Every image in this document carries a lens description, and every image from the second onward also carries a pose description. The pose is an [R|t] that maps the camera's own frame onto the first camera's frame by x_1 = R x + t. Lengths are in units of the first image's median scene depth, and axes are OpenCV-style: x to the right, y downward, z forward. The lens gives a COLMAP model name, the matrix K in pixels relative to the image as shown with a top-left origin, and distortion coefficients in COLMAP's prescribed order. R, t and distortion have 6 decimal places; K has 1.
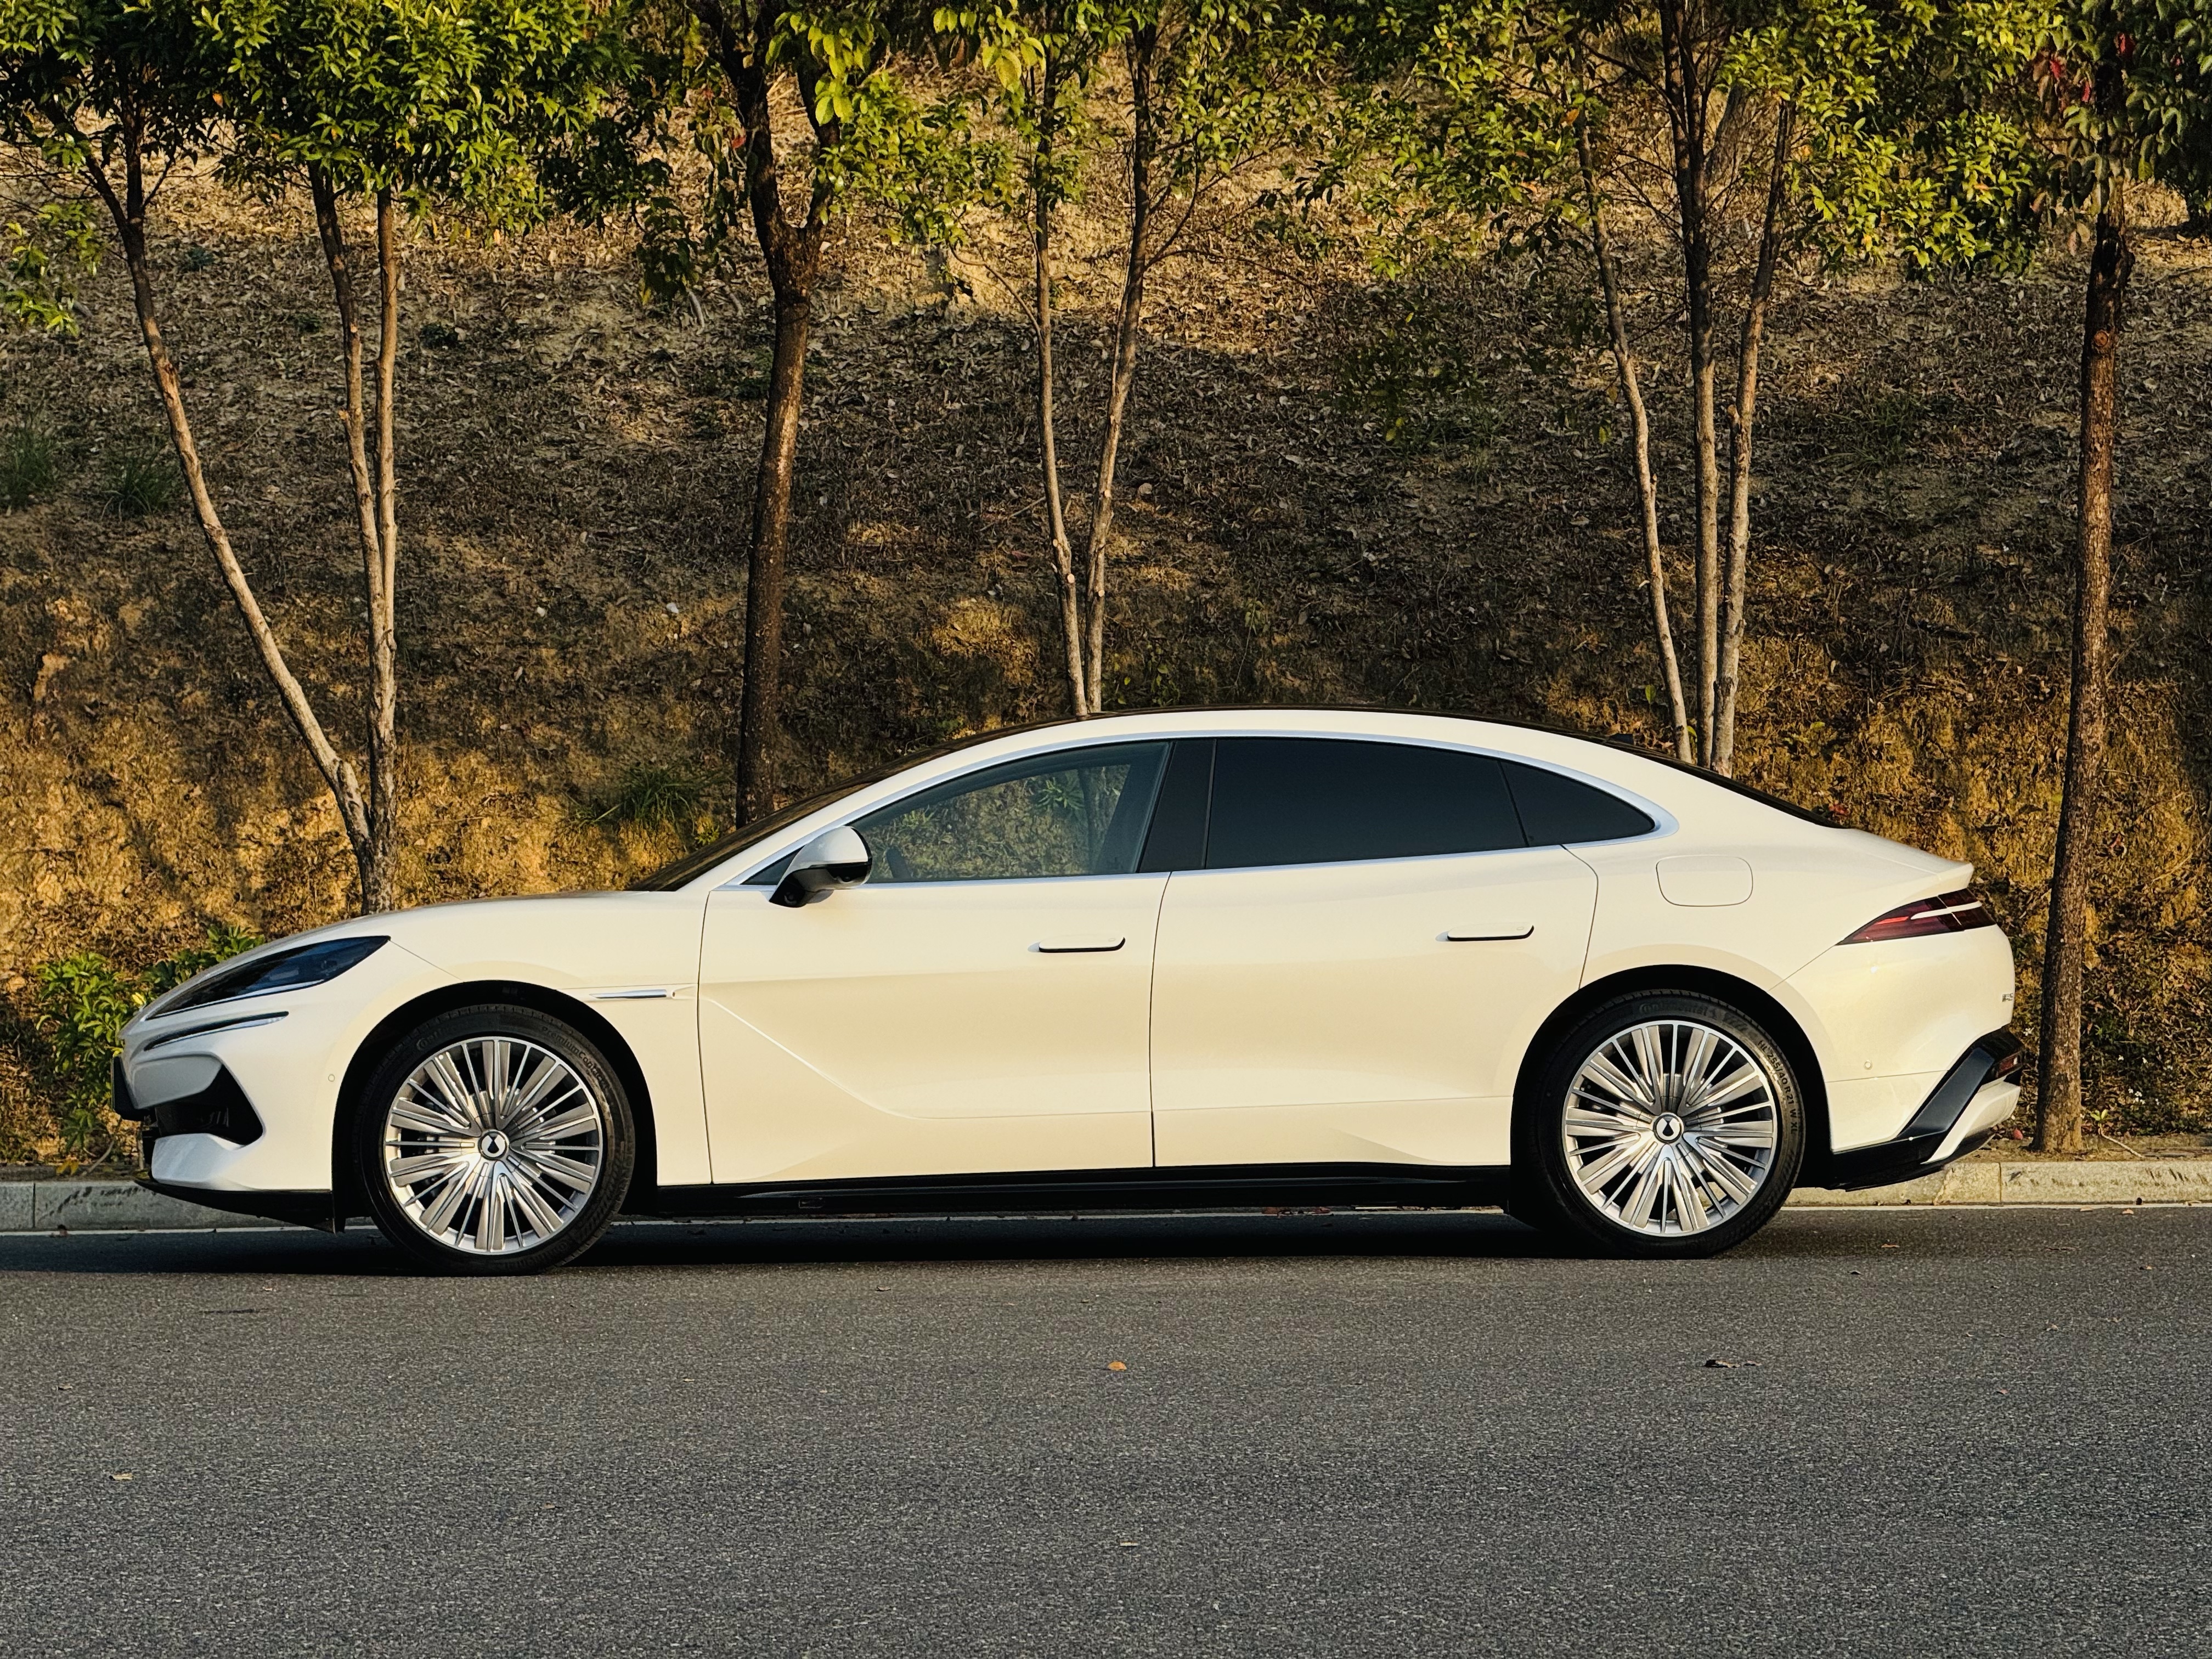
lens RADIAL K [[7786.8, 0, 1087.8], [0, 7786.8, 847.0], [0, 0, 1]] dist [0.249676, 0.000000]
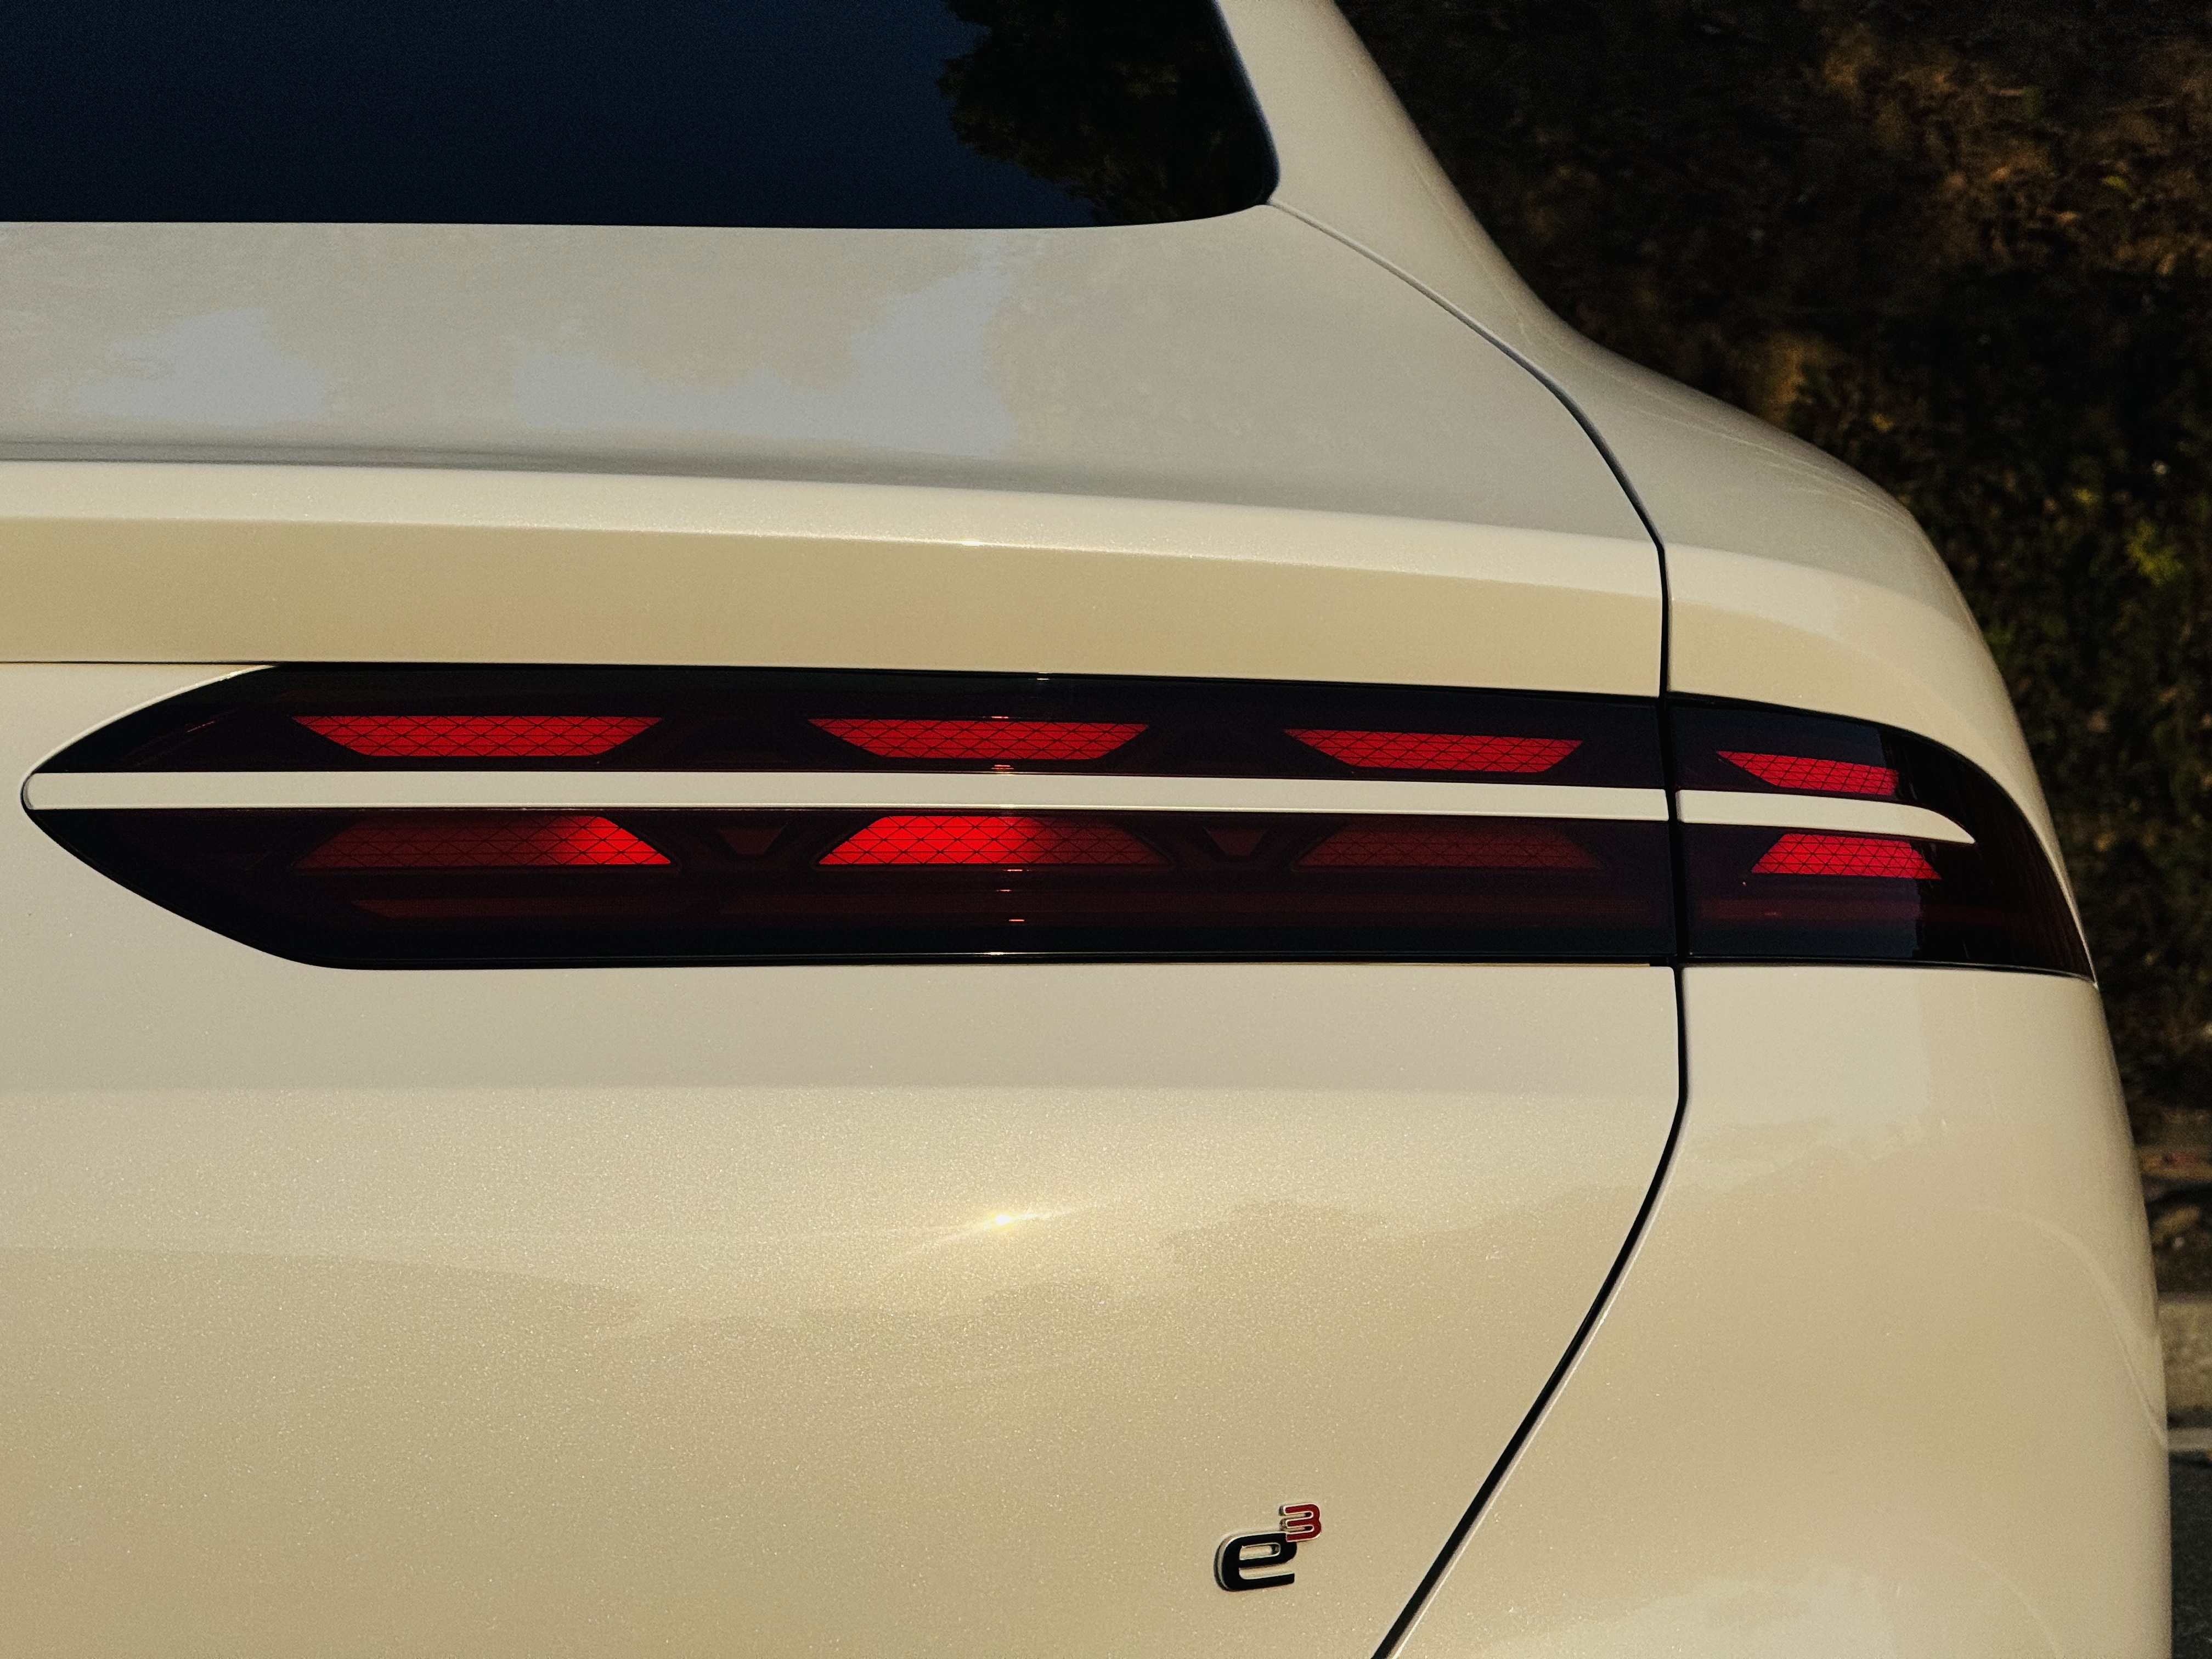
lens RADIAL K [[7823.4, 0, 1111.5], [0, 7823.4, 834.1], [0, 0, 1]] dist [0.215511, 0.000000]
pose [[0.999722, 0.001753, 0.023525, 0.007102], [-0.002875, 0.998856, 0.047726, 0.001266], [-0.023414, -0.047781, 0.998583, 0.532231]]
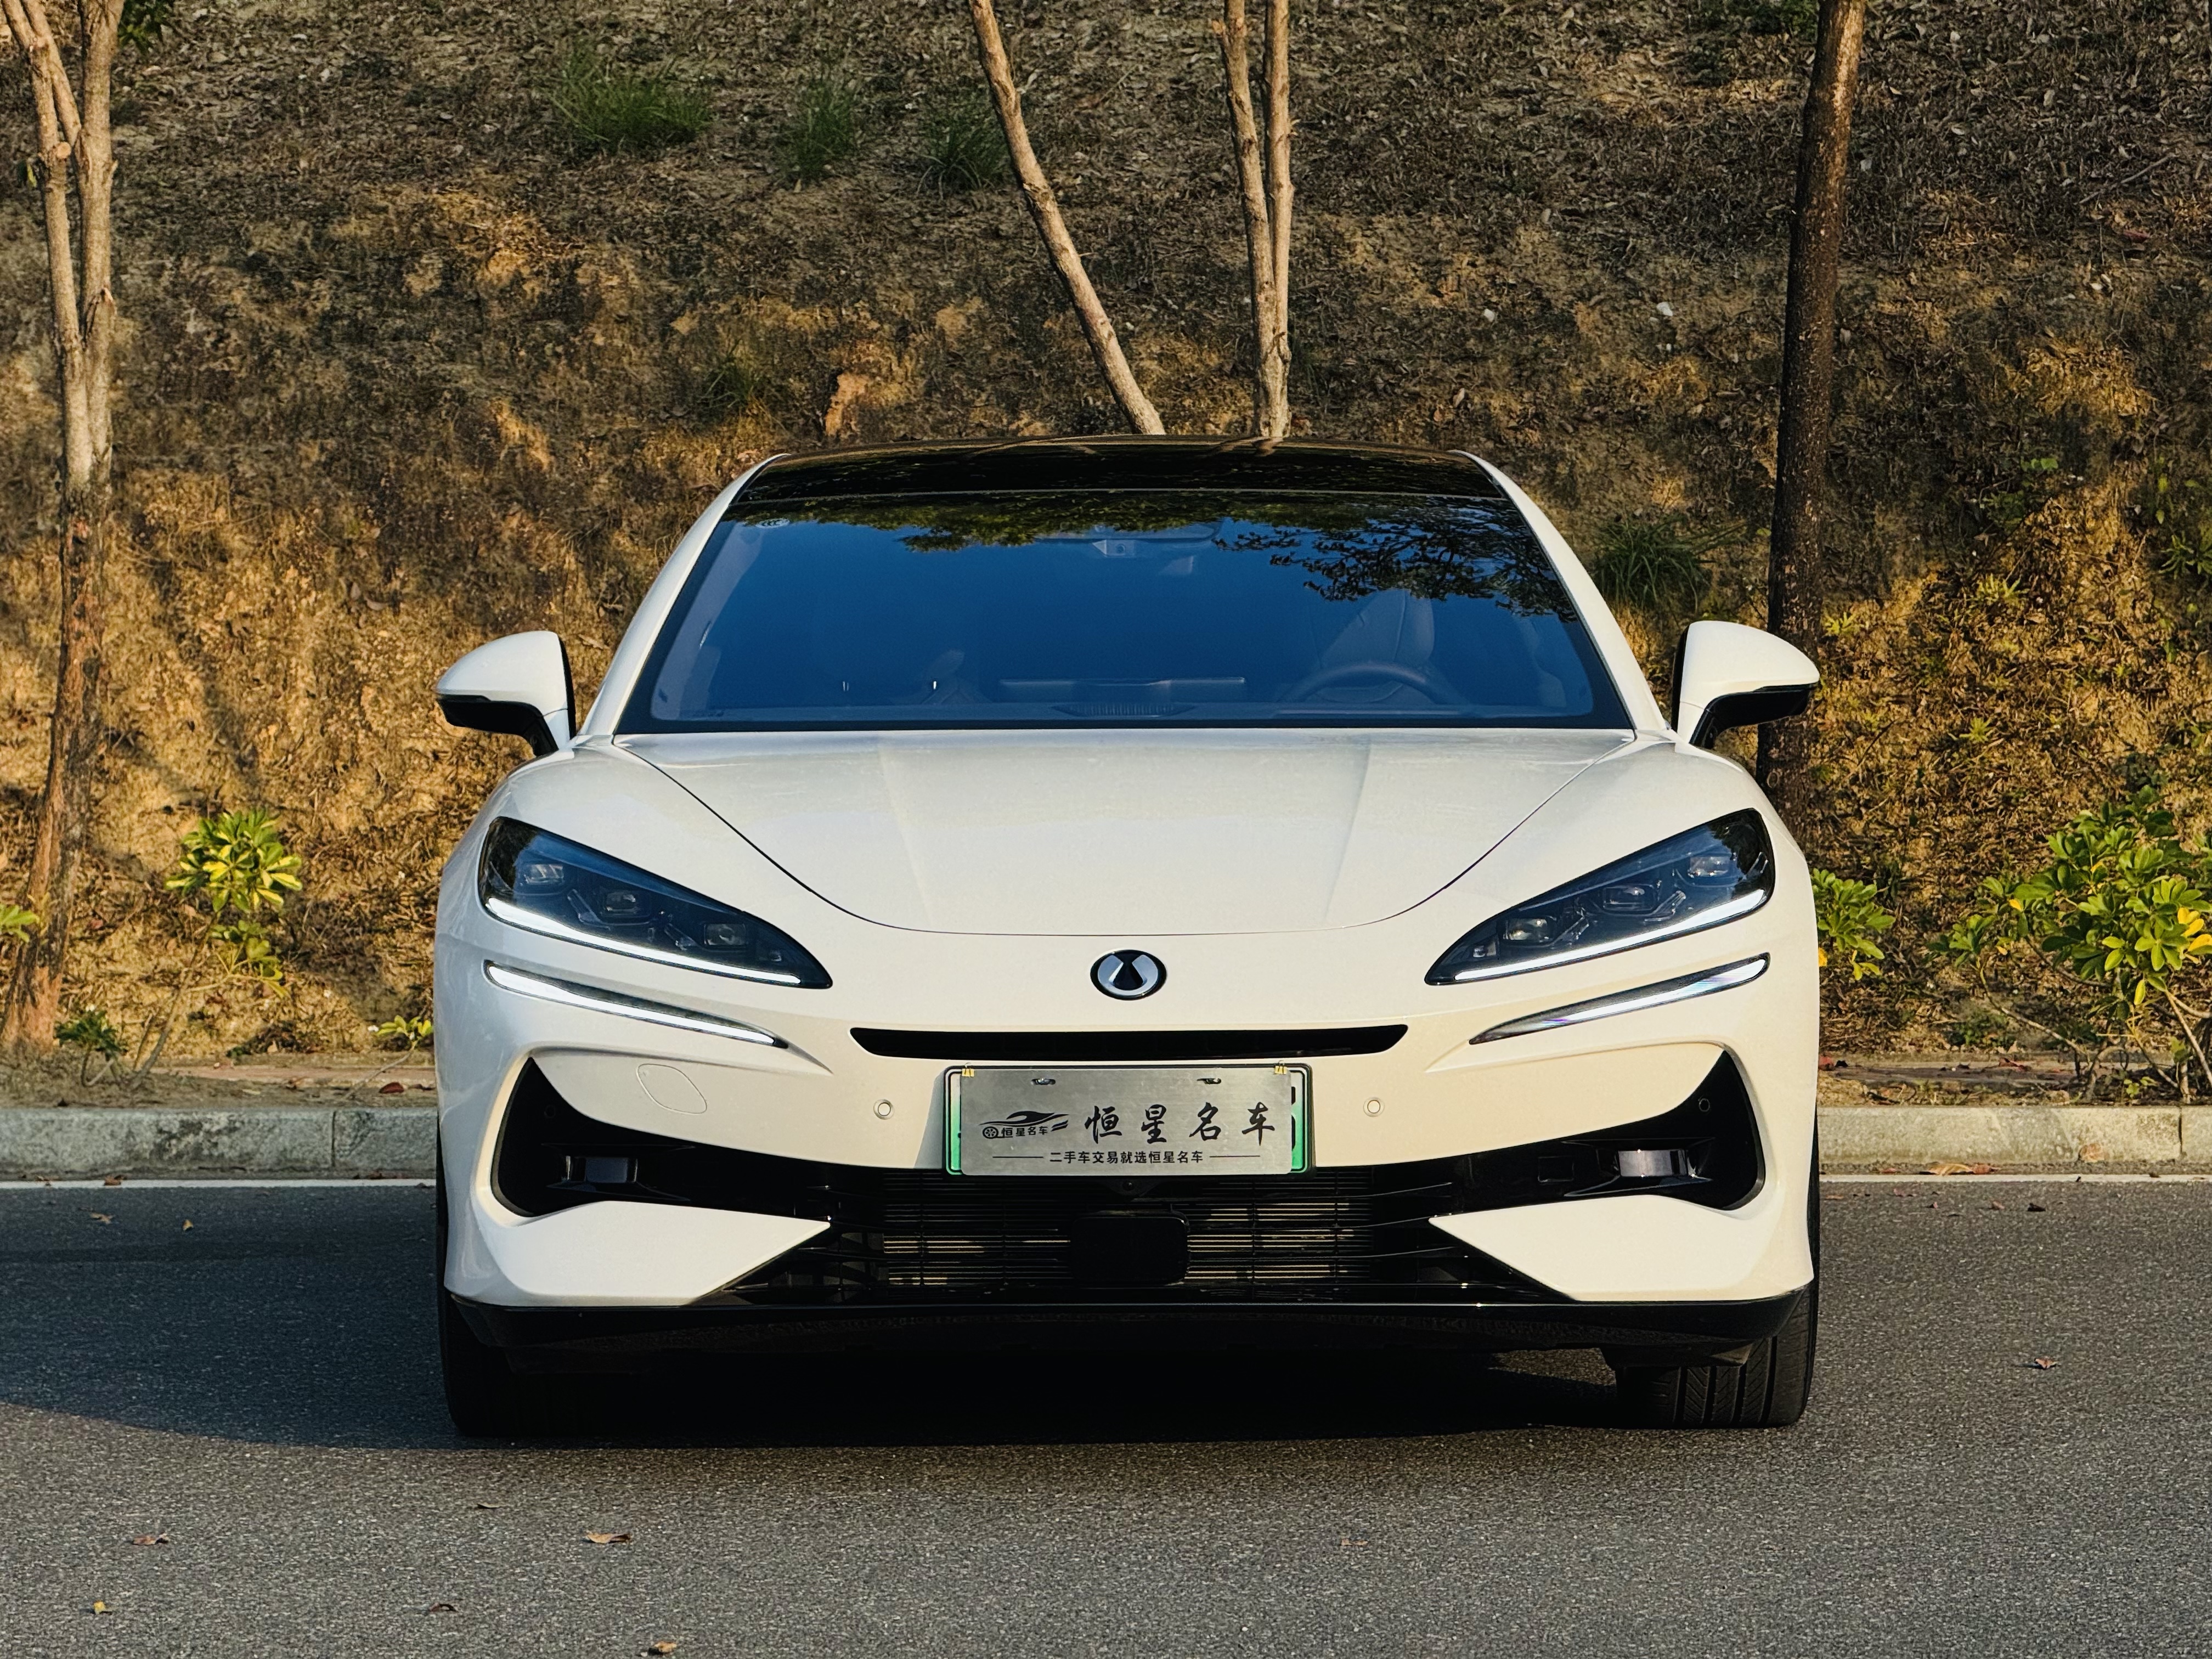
lens RADIAL K [[7786.8, 0, 1084.1], [0, 7786.8, 836.4], [0, 0, 1]] dist [0.249676, 0.000000]
pose [[0.992901, 0.006033, -0.118789, -0.019305], [-0.002206, 0.999475, 0.032319, -0.004159], [0.118921, -0.031828, 0.992393, 0.247646]]
